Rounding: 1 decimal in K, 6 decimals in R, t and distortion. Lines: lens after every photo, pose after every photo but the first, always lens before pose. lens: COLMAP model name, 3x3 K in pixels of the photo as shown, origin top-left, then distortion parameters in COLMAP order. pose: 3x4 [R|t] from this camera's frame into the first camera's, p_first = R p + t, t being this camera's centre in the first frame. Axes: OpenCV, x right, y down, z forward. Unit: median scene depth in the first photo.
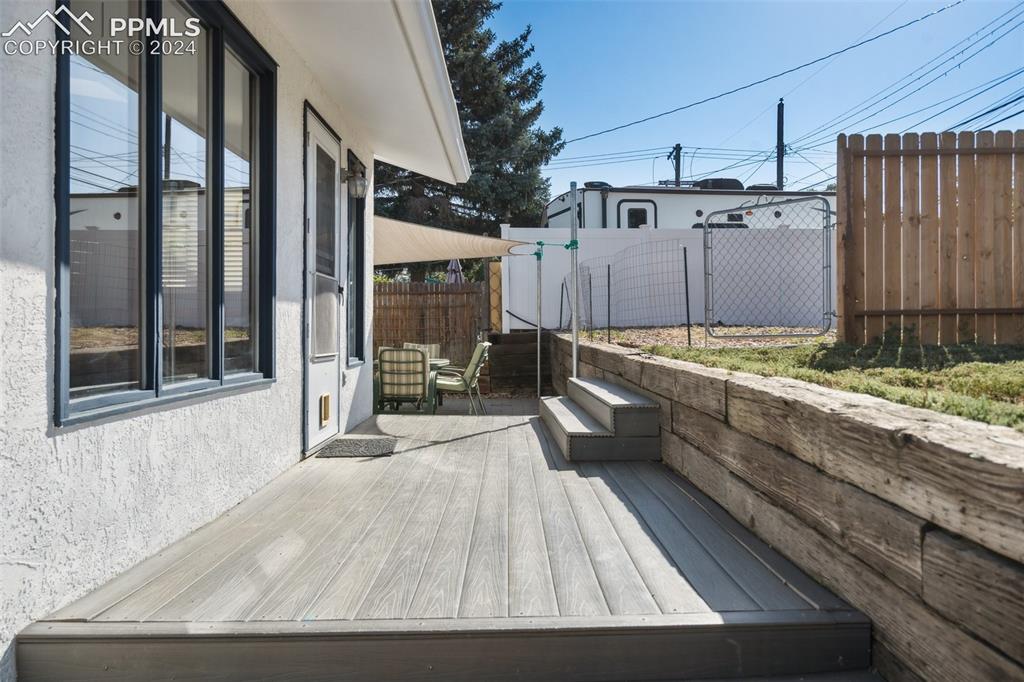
lens RADIAL K [[798.8, 0, 513.2], [0, 798.8, 337.2], [0, 0, 1]] dist [0.004558, 0.004383]
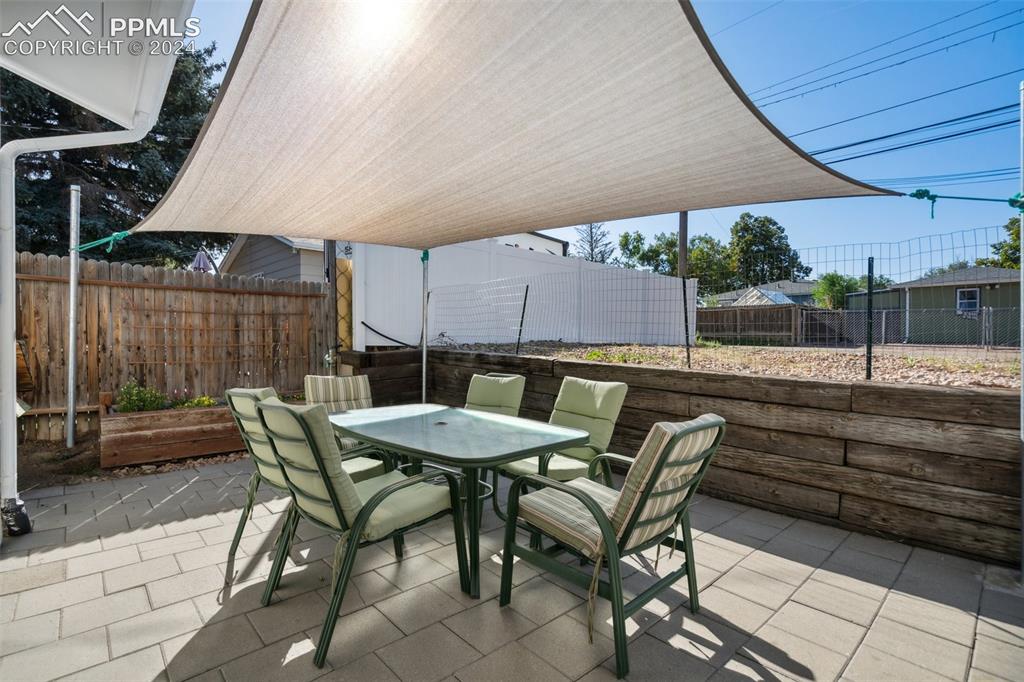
lens RADIAL K [[479.1, 0, 513.4], [0, 479.1, 343.6], [0, 0, 1]] dist [-0.001303, 0.001230]
pose [[0.739099, -0.001761, 0.673595, -0.211640], [-0.000770, 0.999994, 0.003460, -0.013968], [-0.673597, -0.003076, 0.739093, 0.552572]]
